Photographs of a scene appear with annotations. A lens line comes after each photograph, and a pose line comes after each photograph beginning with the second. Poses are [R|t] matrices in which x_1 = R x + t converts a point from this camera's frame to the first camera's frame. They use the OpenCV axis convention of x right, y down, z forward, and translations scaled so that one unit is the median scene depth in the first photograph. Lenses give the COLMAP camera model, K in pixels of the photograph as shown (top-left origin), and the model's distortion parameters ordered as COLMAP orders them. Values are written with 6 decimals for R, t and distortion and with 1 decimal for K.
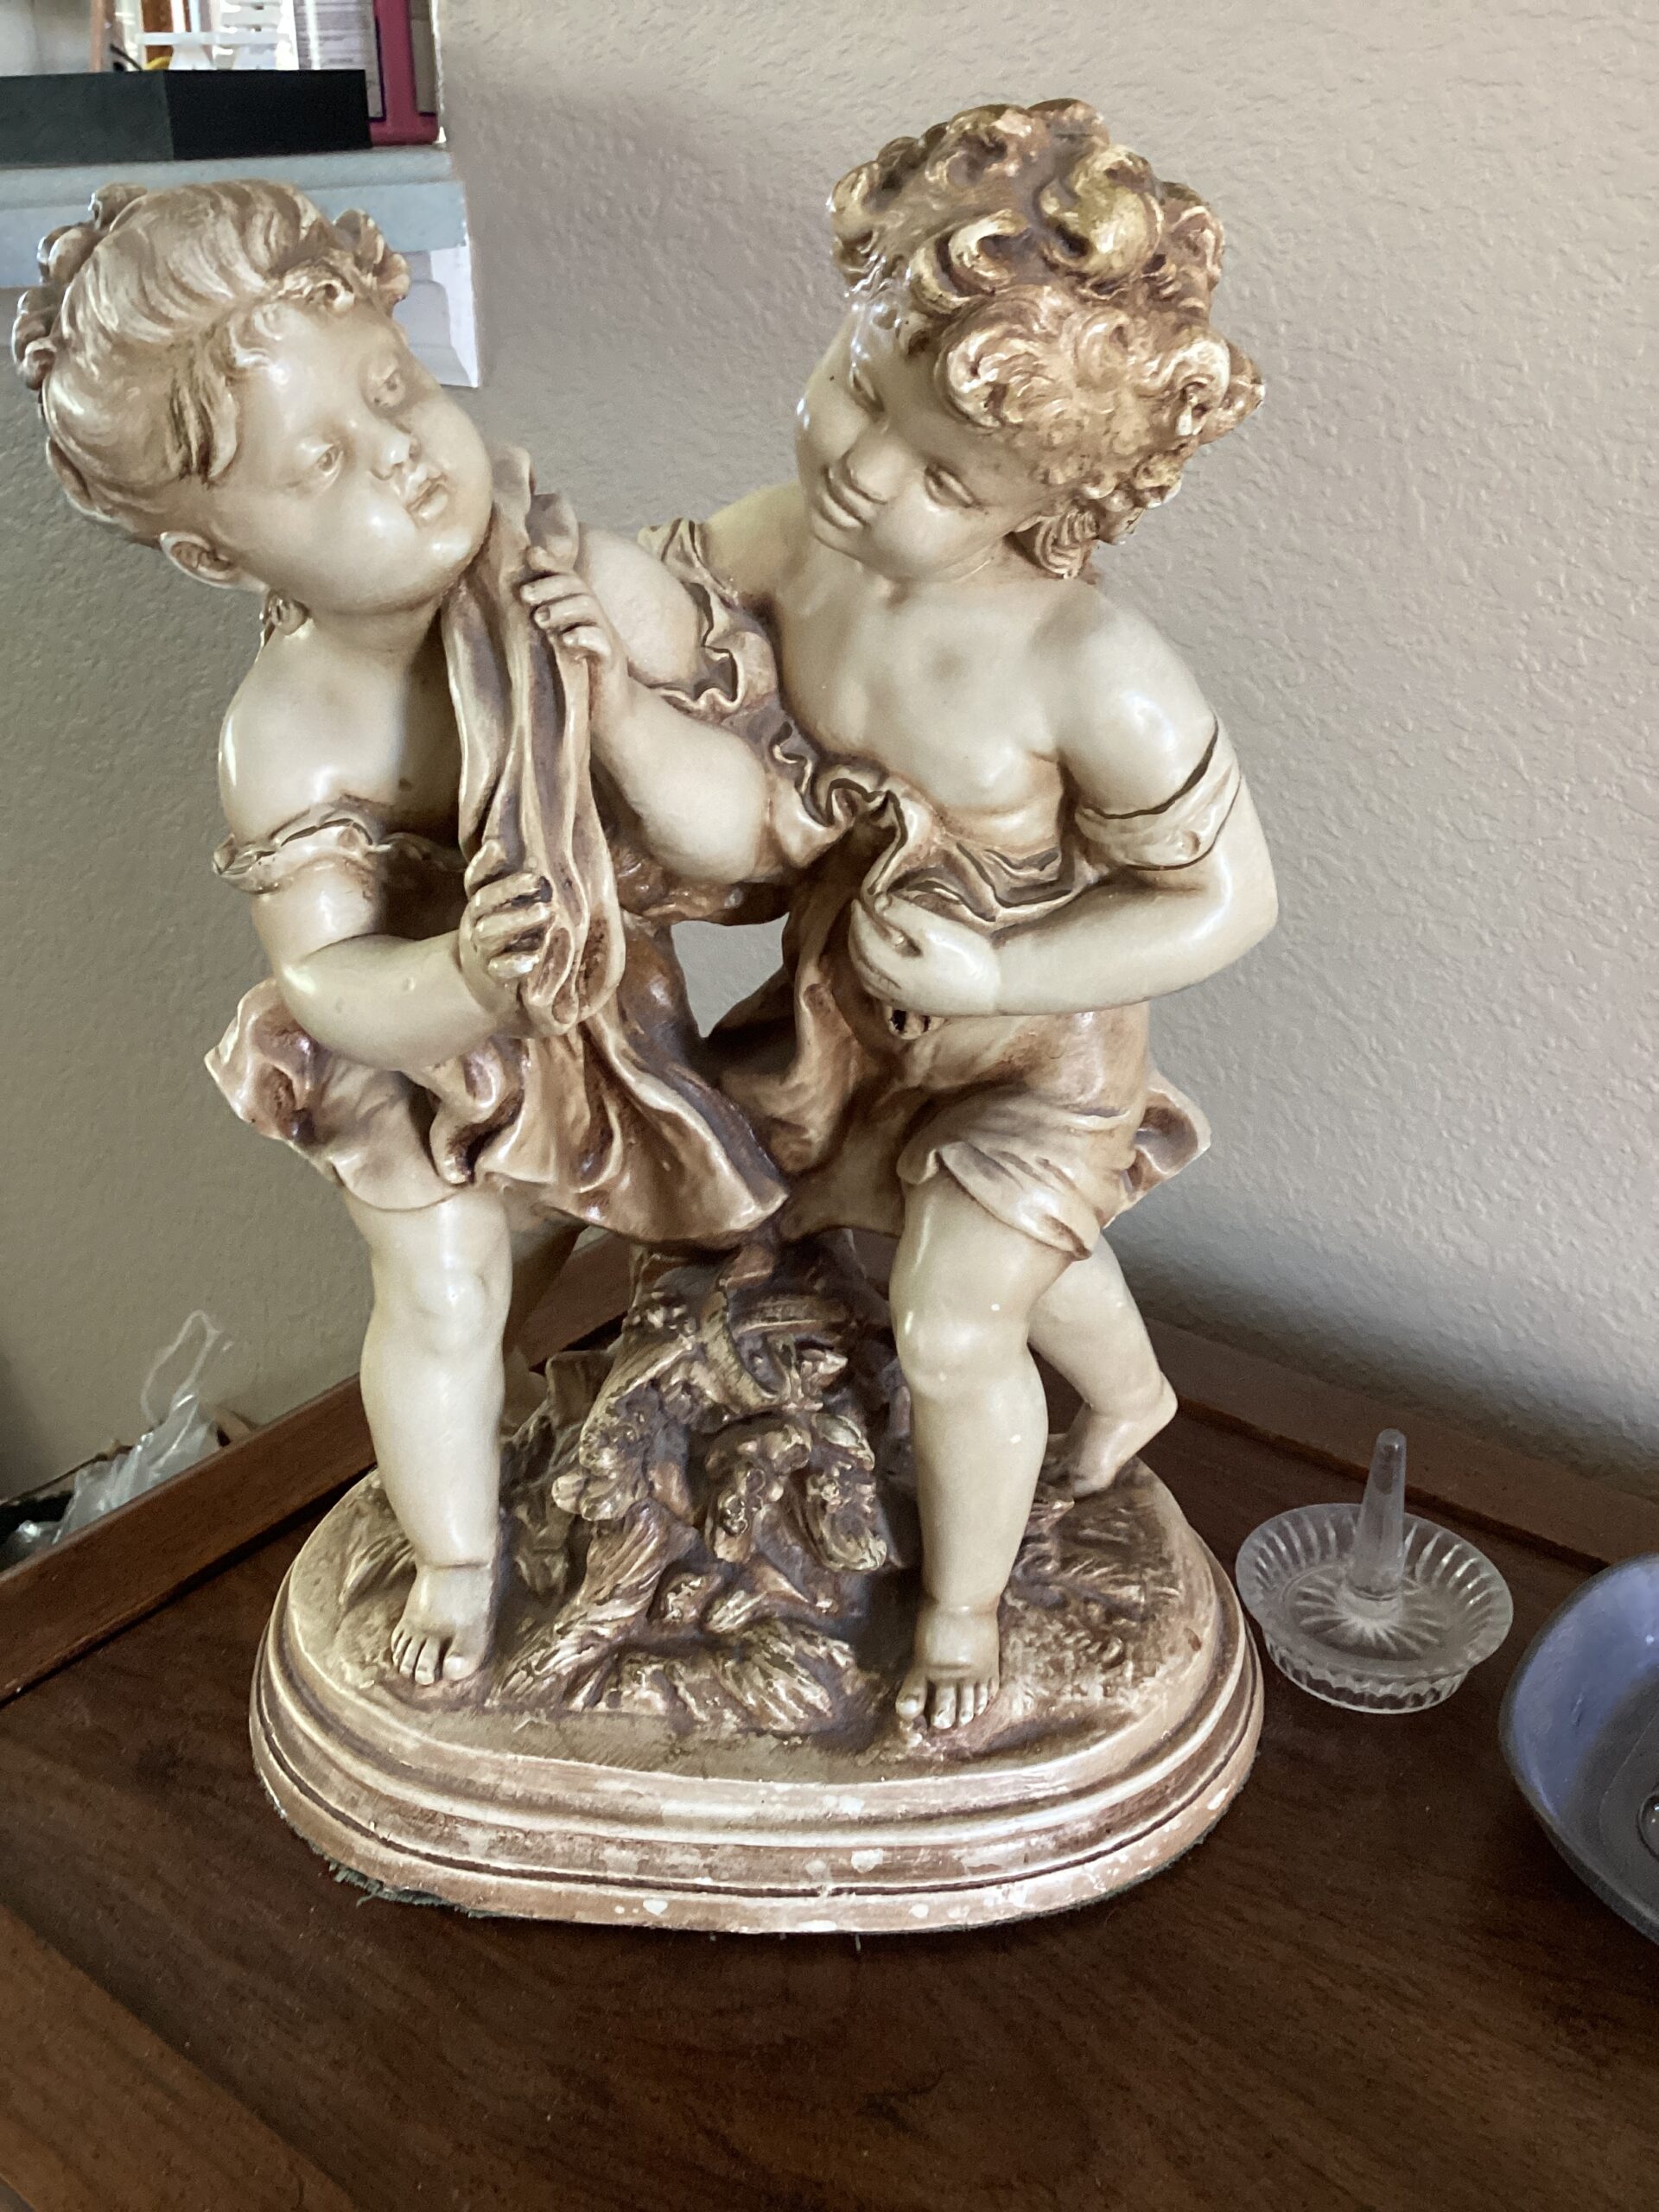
lens RADIAL K [[2001.0, 0, 835.0], [0, 2001.0, 1108.2], [0, 0, 1]] dist [0.056652, -0.019029]
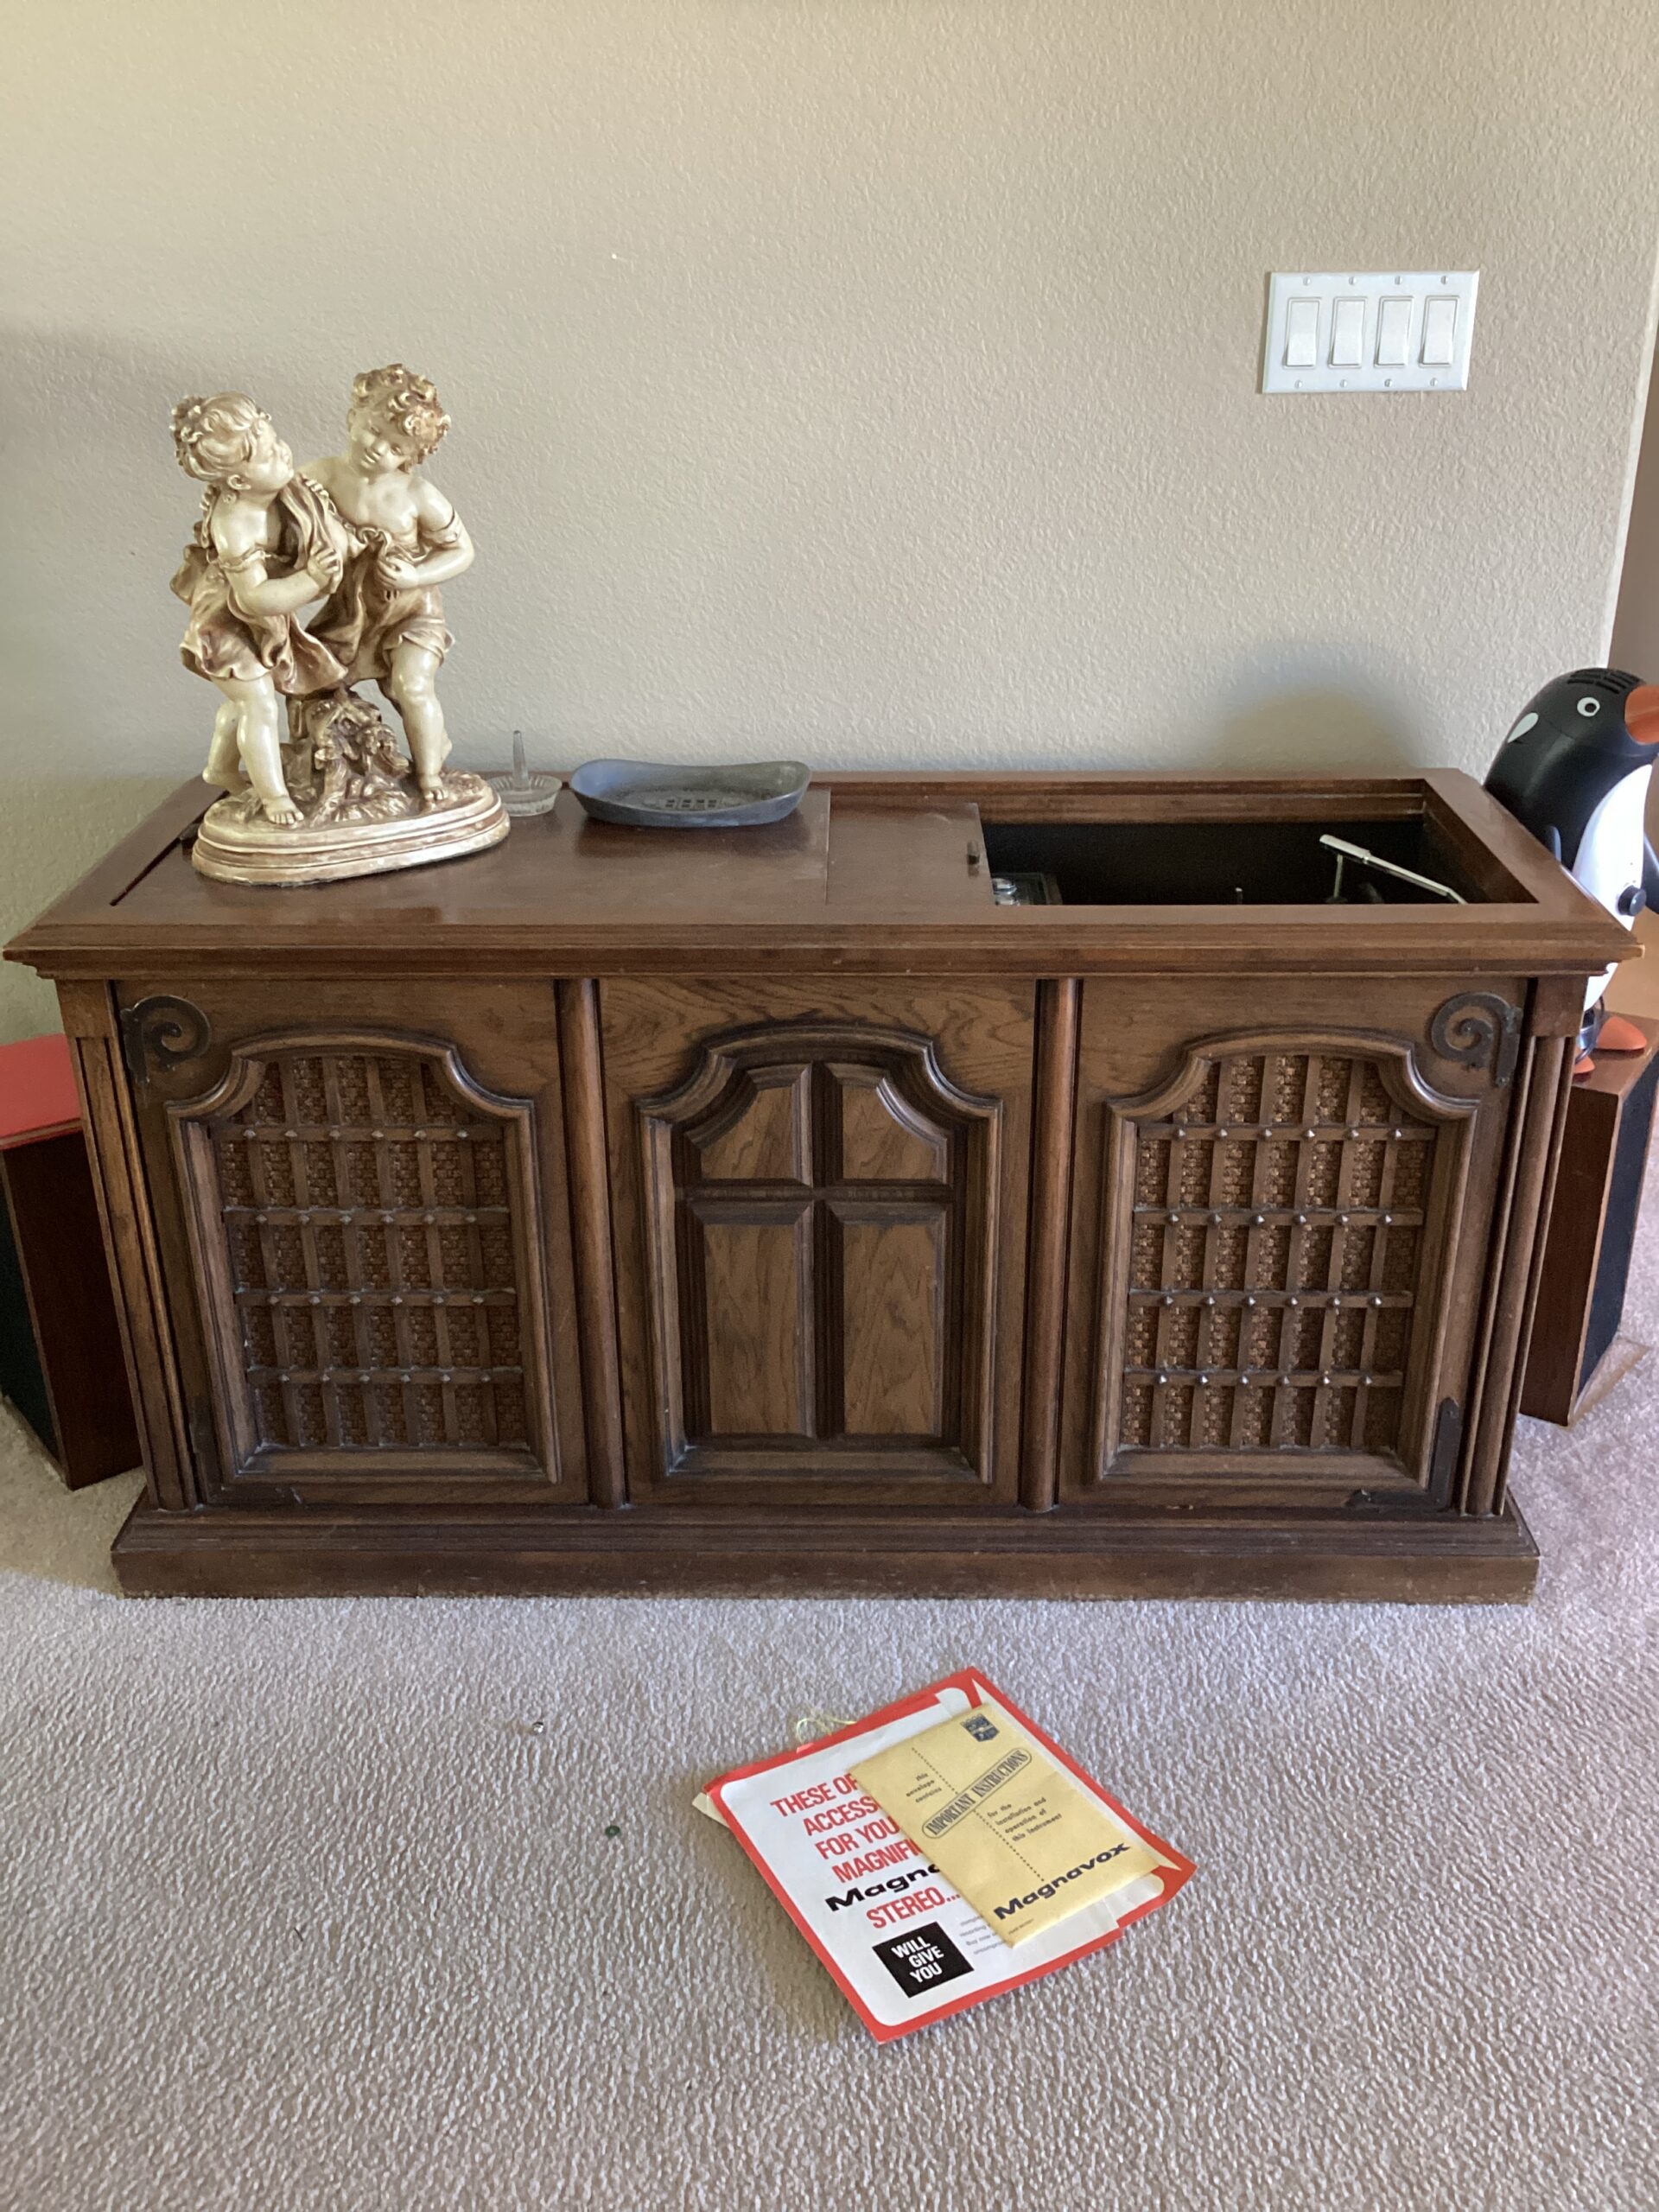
lens RADIAL K [[2001.0, 0, 829.0], [0, 2001.0, 1102.9], [0, 0, 1]] dist [0.056652, -0.019029]
pose [[0.792787, -0.254251, 0.553936, -1.740363], [0.270693, 0.961164, 0.053752, 0.942133], [-0.546089, 0.107332, 0.830823, -2.640259]]
